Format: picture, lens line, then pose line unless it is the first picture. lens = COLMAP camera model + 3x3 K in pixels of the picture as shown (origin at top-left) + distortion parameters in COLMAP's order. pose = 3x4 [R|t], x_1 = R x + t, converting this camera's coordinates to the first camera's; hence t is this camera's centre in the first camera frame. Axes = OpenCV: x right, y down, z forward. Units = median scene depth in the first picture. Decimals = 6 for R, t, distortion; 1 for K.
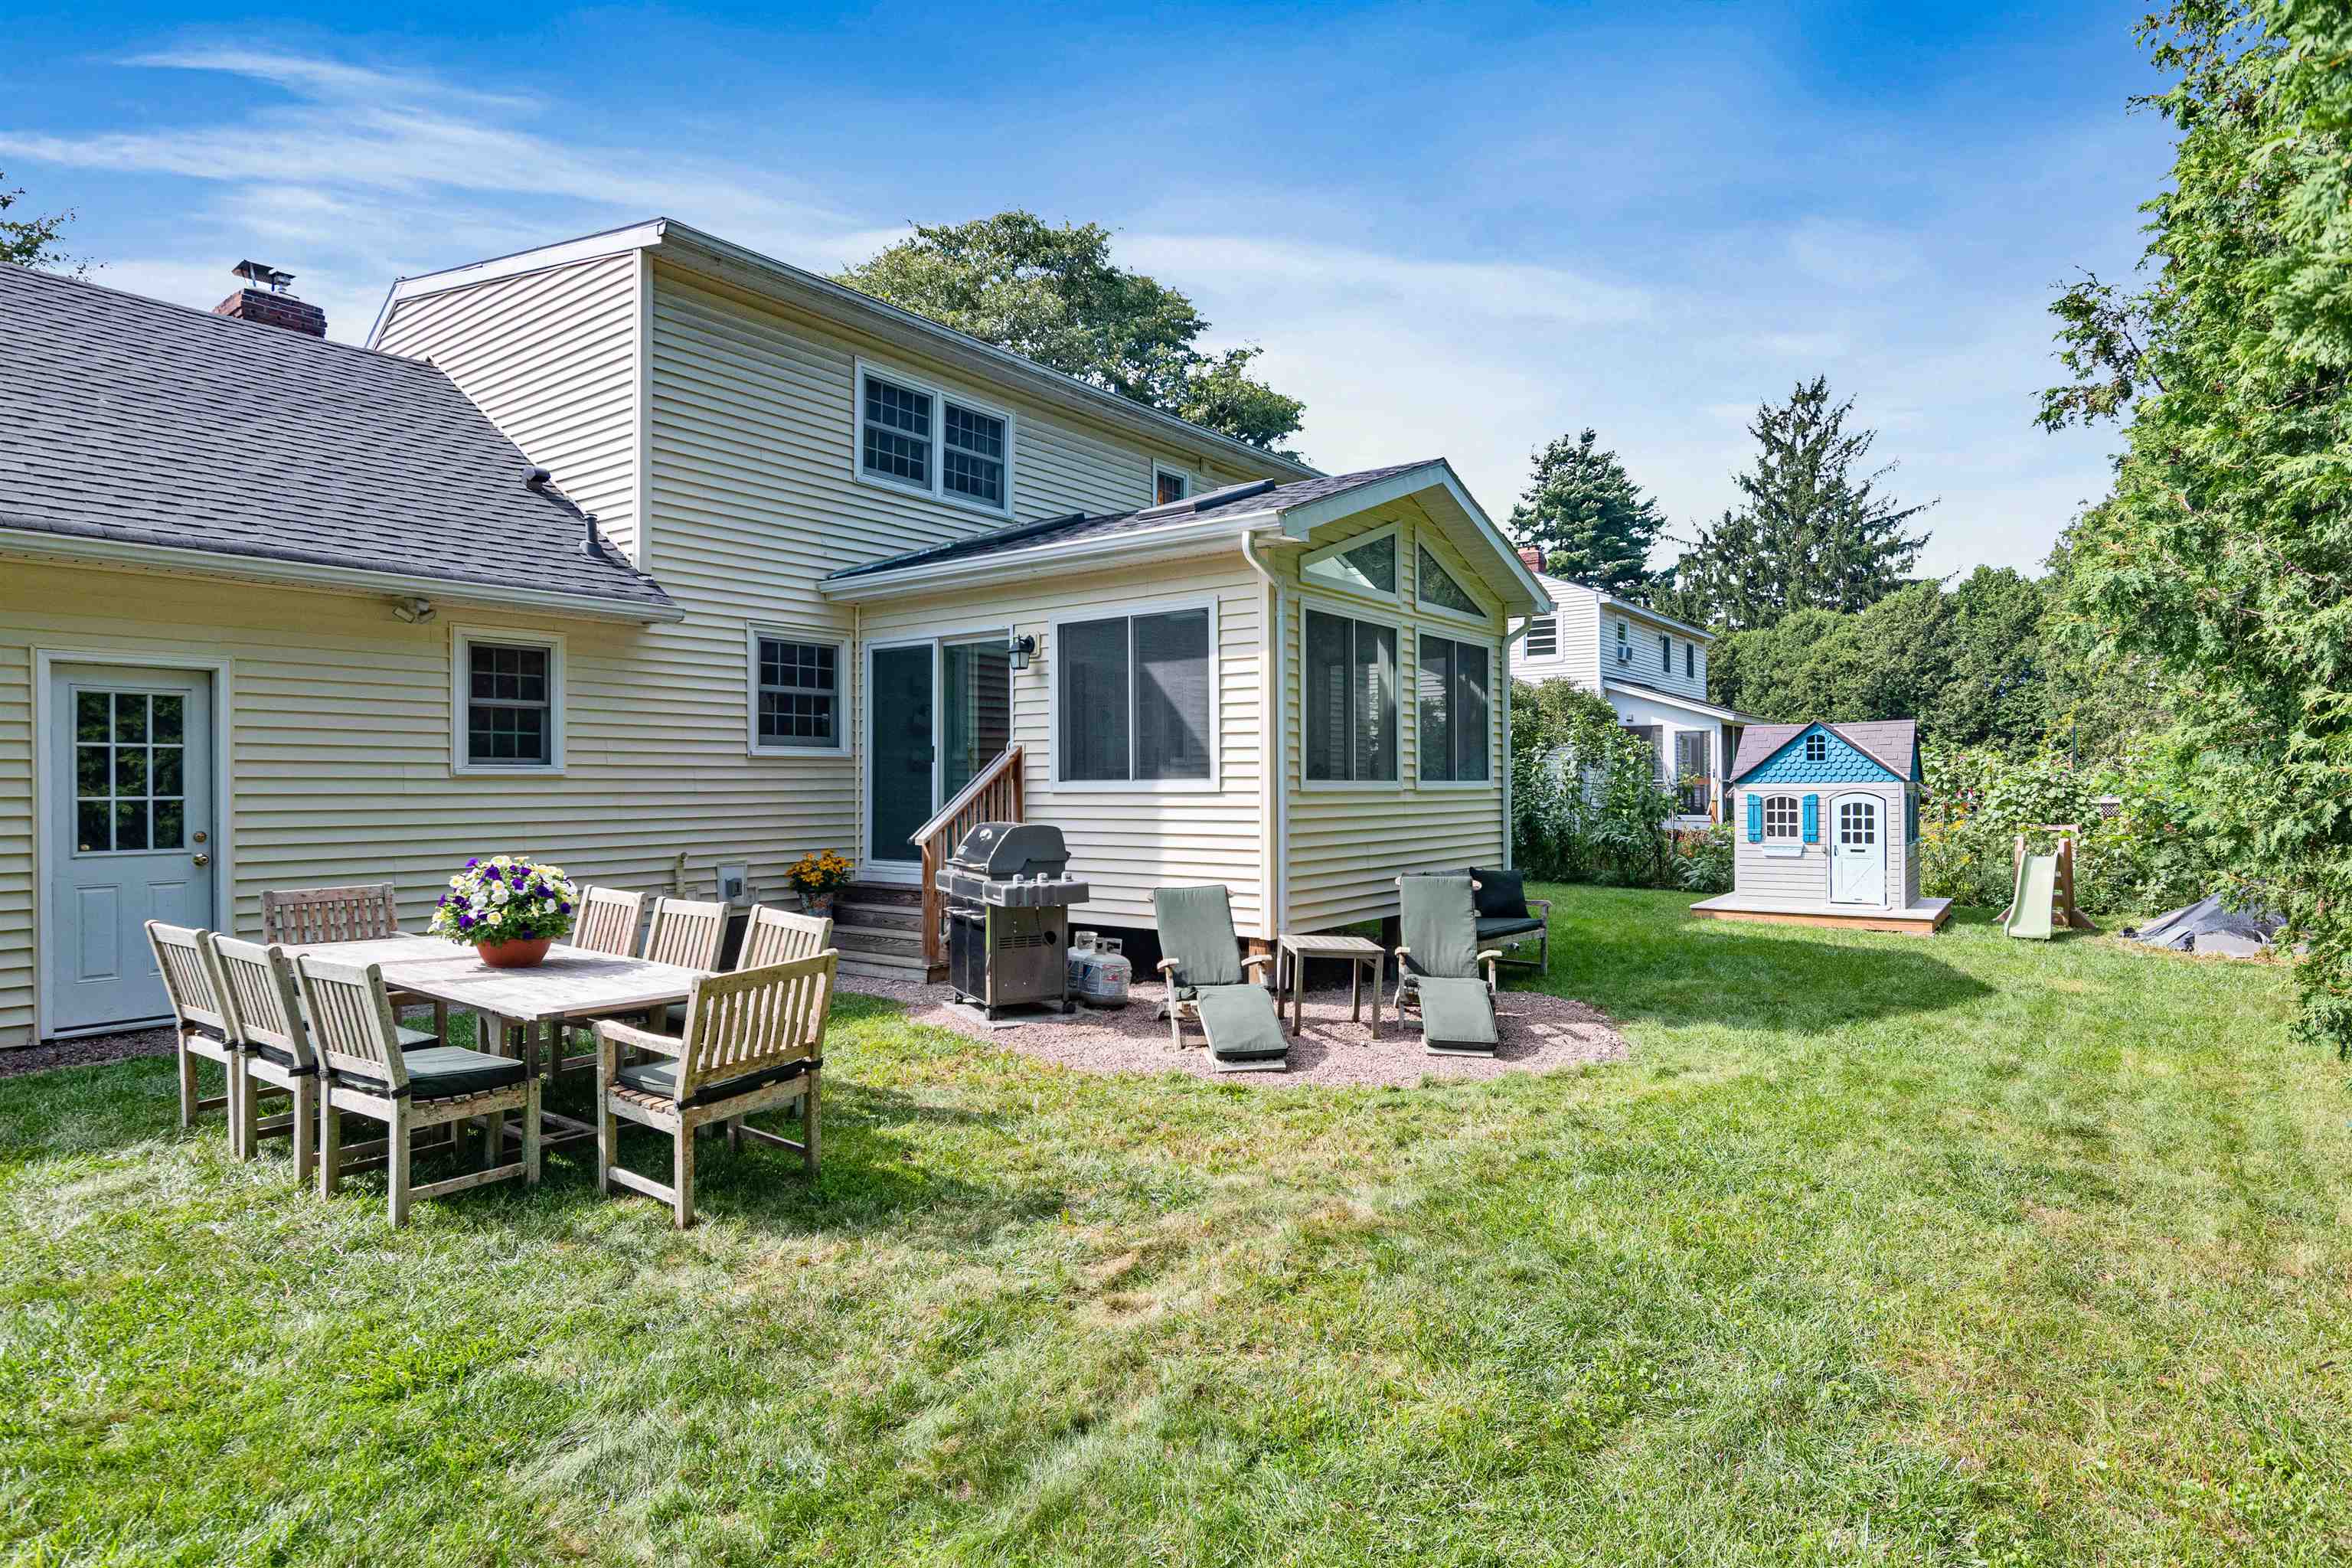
lens RADIAL K [[1262.5, 0, 1182.4], [0, 1262.5, 804.9], [0, 0, 1]] dist [-0.001352, -0.001887]
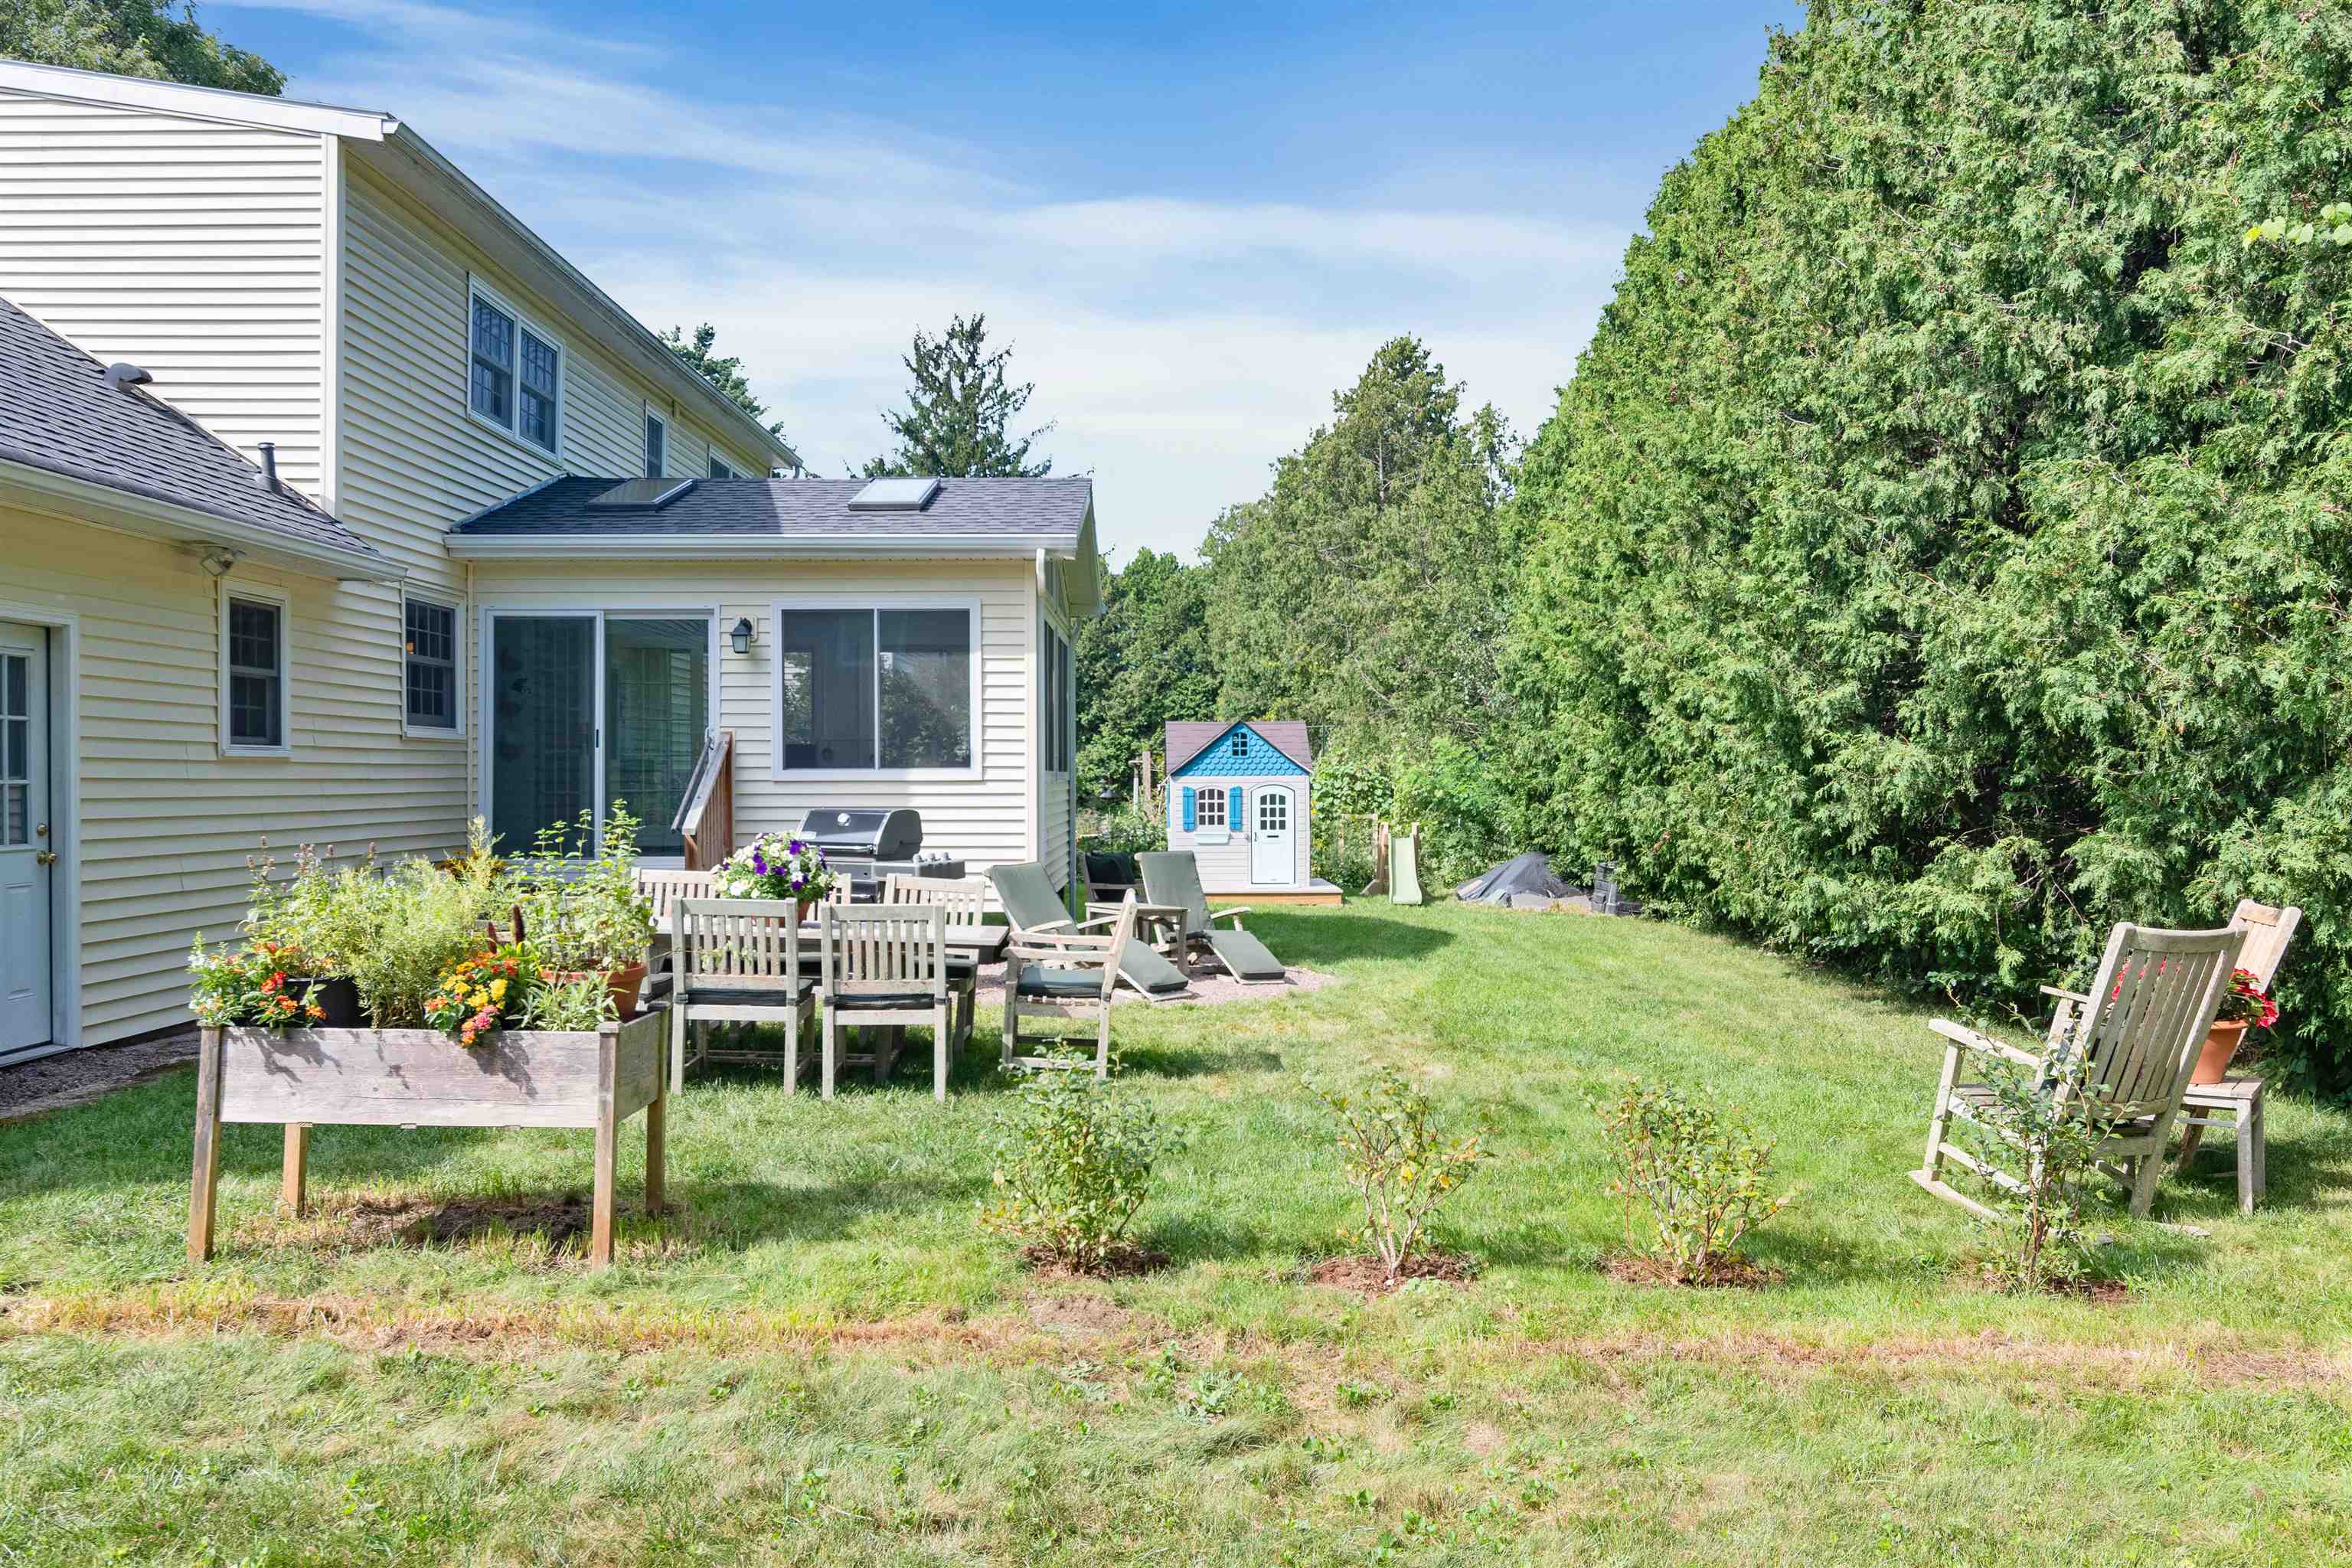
lens RADIAL K [[1695.1, 0, 1191.4], [0, 1695.1, 832.1], [0, 0, 1]] dist [0.003154, -0.000440]
pose [[0.801928, -0.014847, 0.597236, -0.574672], [0.006120, 0.999843, 0.016638, 0.009207], [-0.597389, -0.009688, 0.801893, -0.228069]]
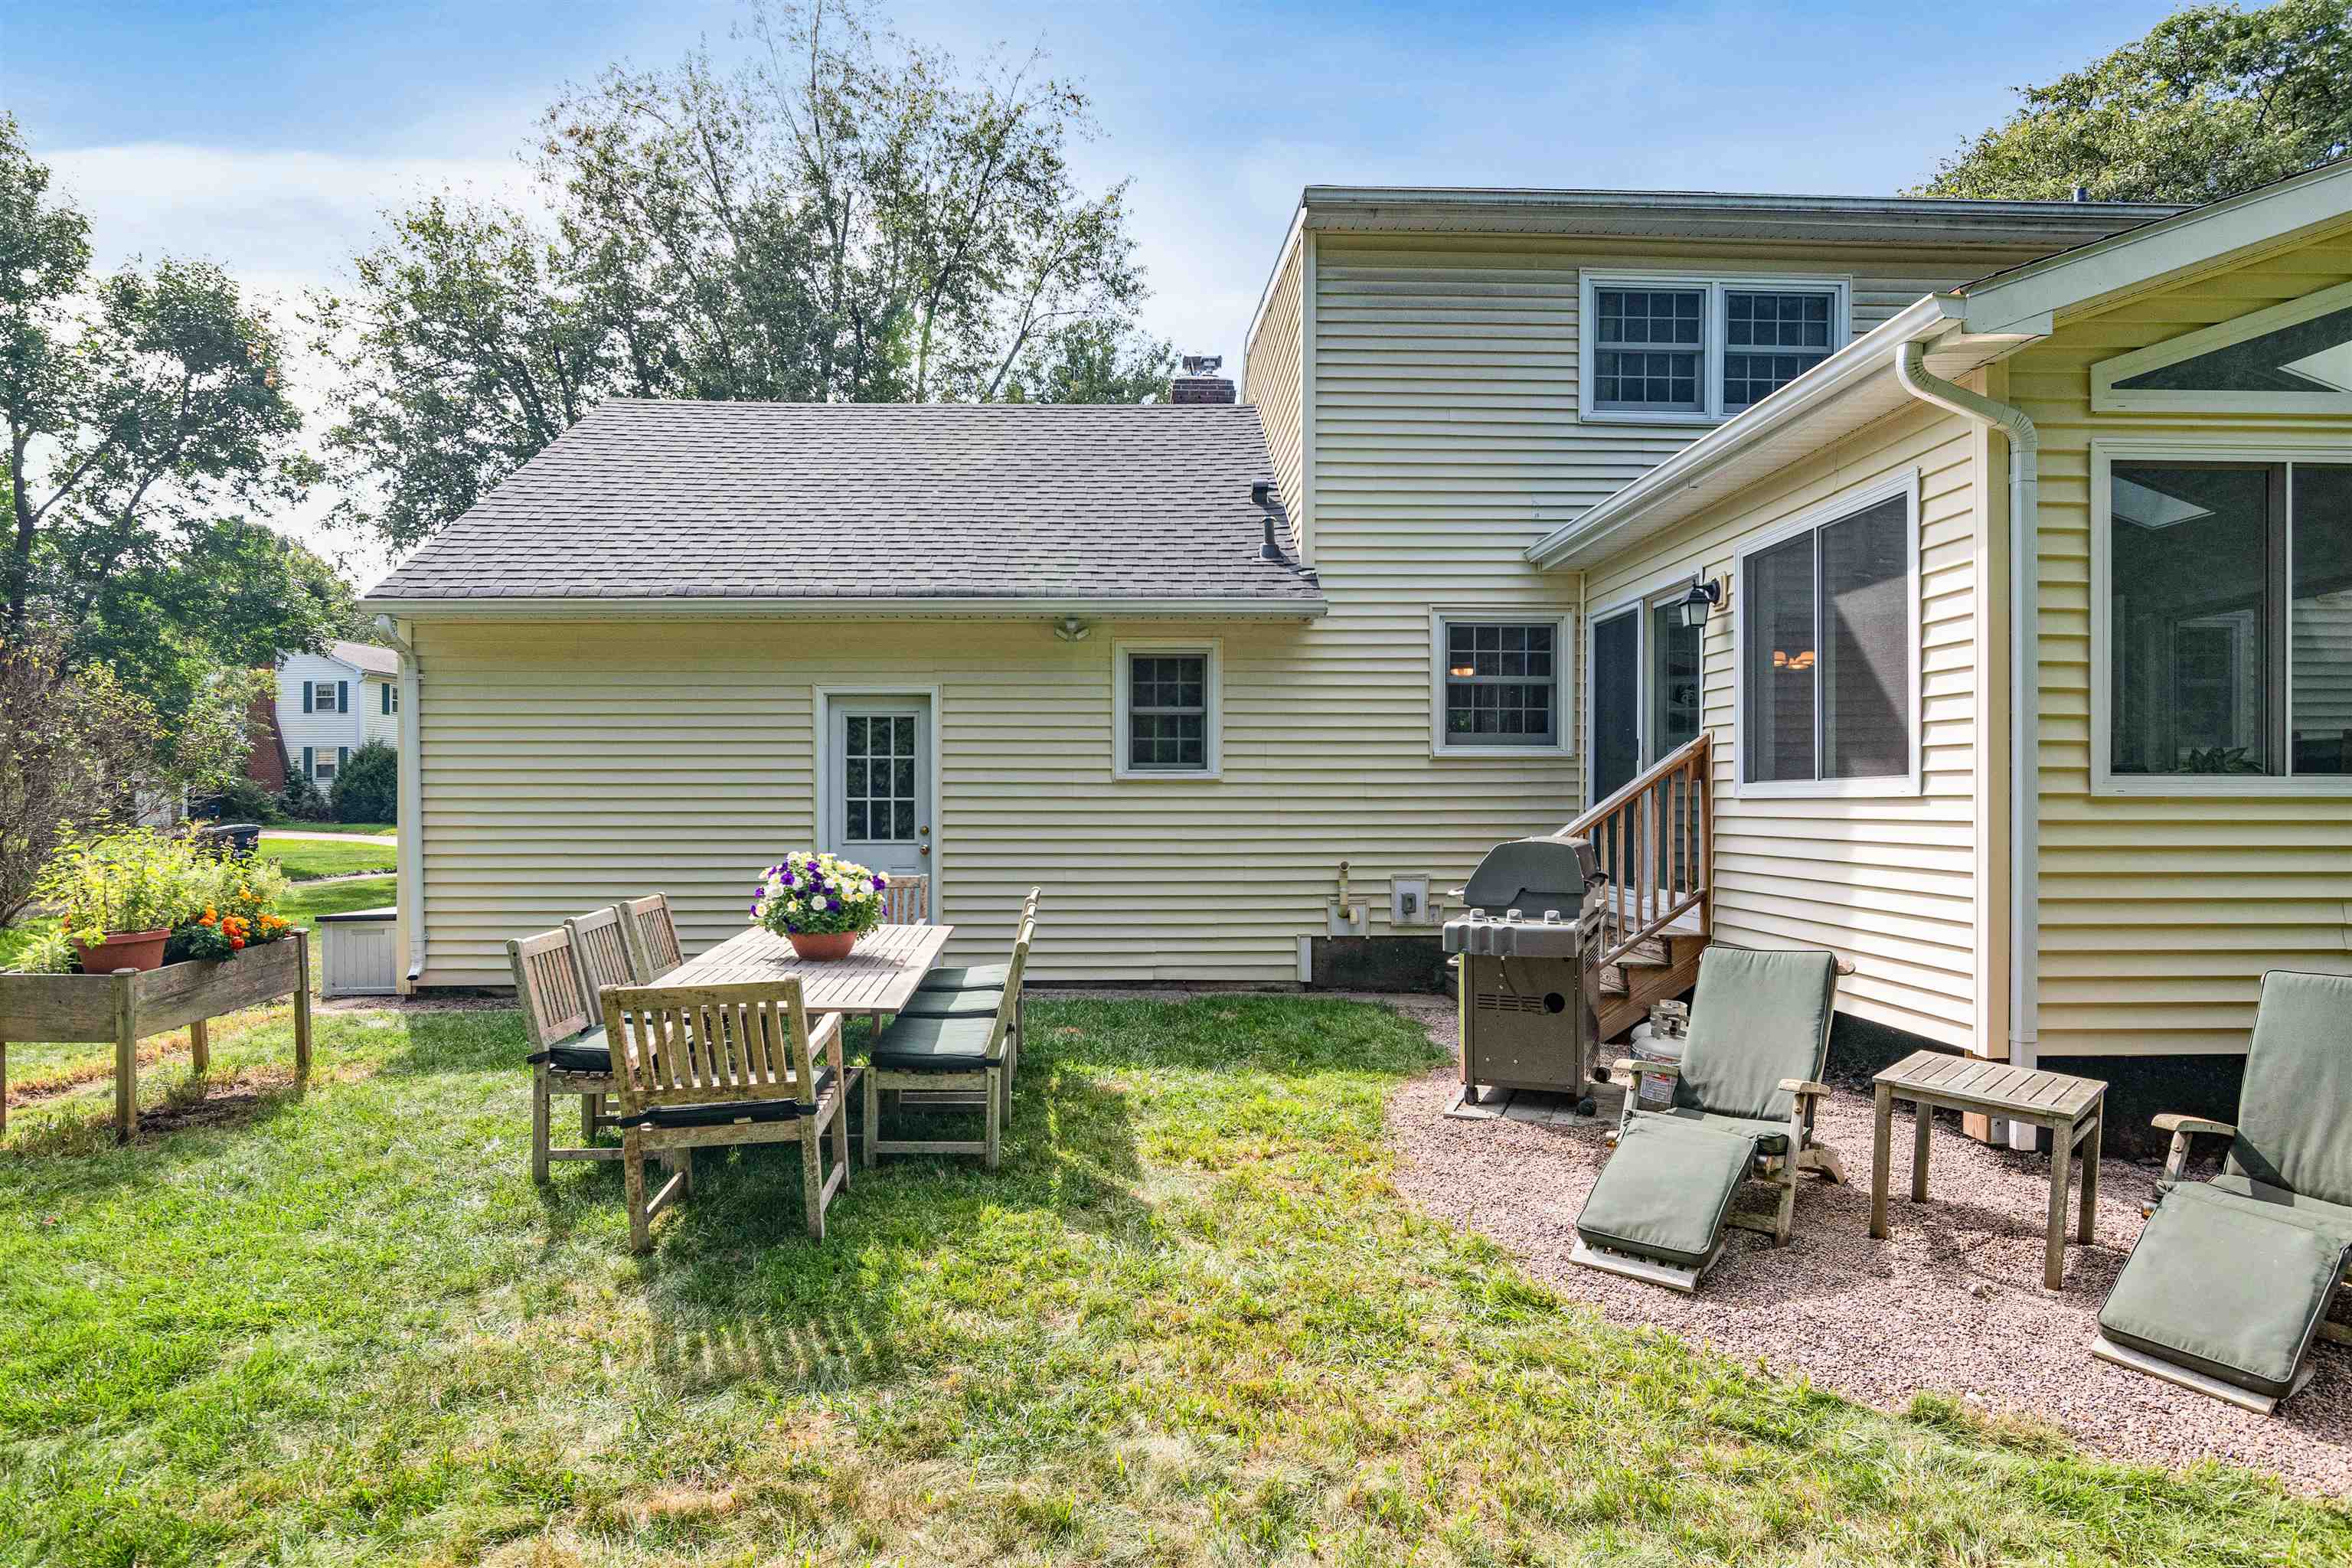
lens RADIAL K [[1262.5, 0, 1167.8], [0, 1262.5, 804.0], [0, 0, 1]] dist [-0.001352, -0.001887]
pose [[0.619939, 0.005391, -0.784631, 0.228104], [-0.014847, 0.999878, -0.004861, 0.001115], [0.784510, 0.014663, 0.619943, 0.290561]]
